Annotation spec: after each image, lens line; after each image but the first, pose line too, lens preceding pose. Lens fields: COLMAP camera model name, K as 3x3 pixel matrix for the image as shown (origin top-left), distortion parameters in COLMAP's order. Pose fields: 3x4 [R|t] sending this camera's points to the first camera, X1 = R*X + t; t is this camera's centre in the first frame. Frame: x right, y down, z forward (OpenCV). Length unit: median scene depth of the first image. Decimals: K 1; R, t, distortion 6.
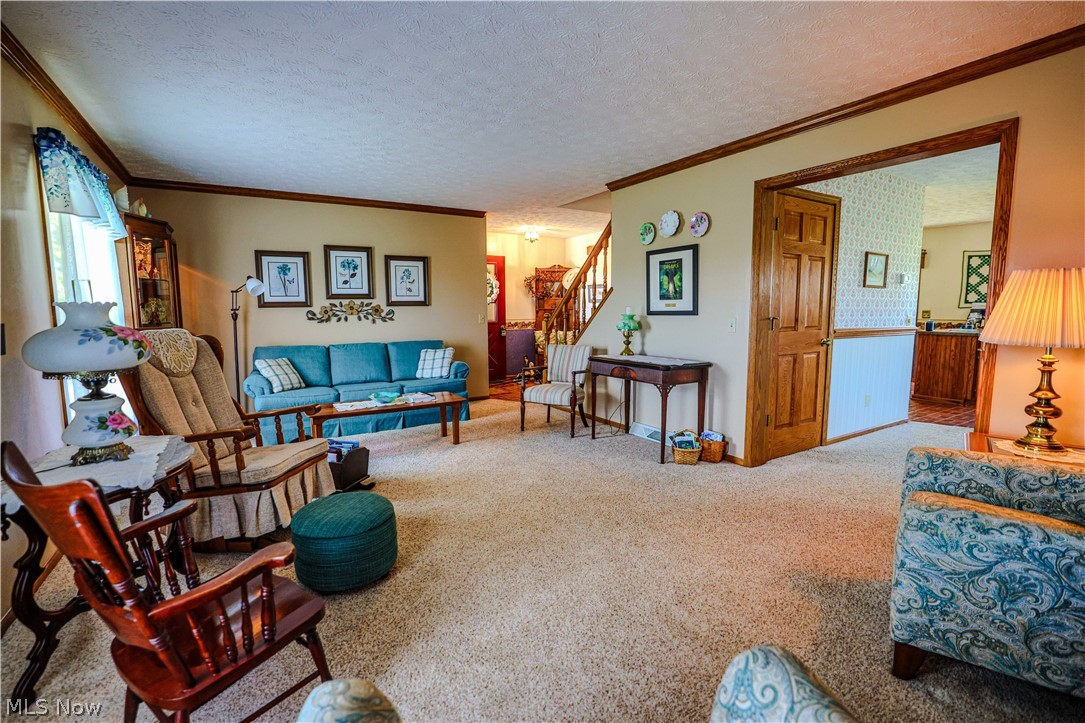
lens RADIAL K [[492.2, 0, 540.3], [0, 492.2, 362.5], [0, 0, 1]] dist [-0.025035, 0.002318]
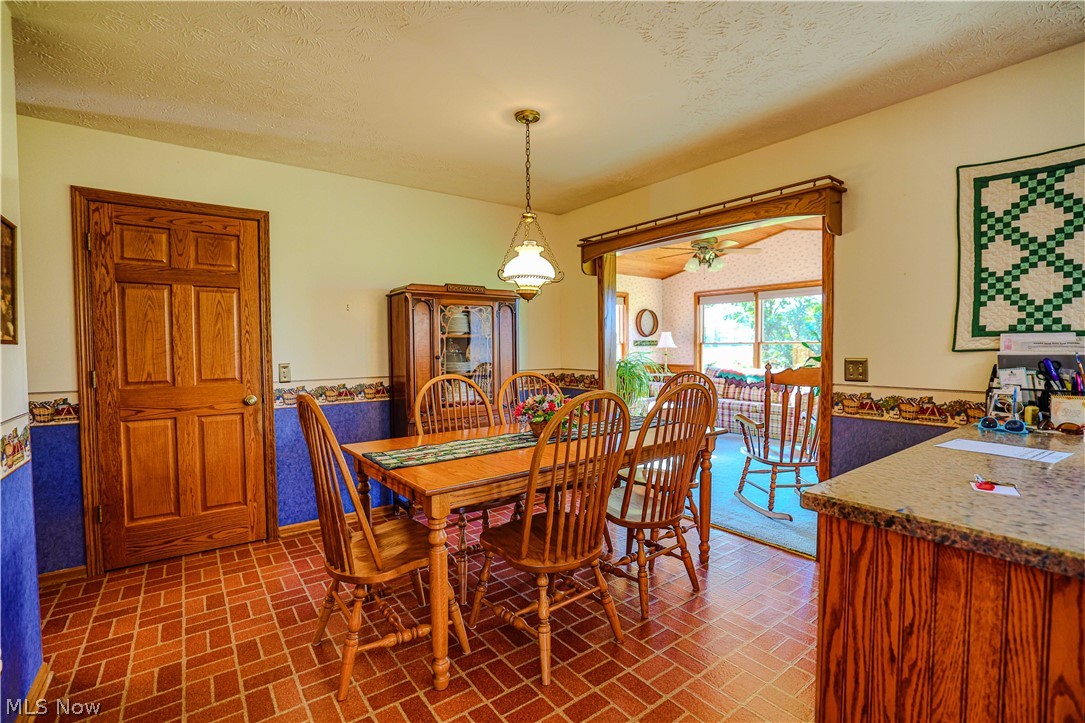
lens RADIAL K [[492.2, 0, 545.0], [0, 492.2, 361.0], [0, 0, 1]] dist [-0.025035, 0.002318]
pose [[0.994290, -0.002872, 0.106676, 0.587903], [0.011188, 0.996934, -0.077442, -0.087694], [-0.106127, 0.078193, 0.991273, 0.740076]]
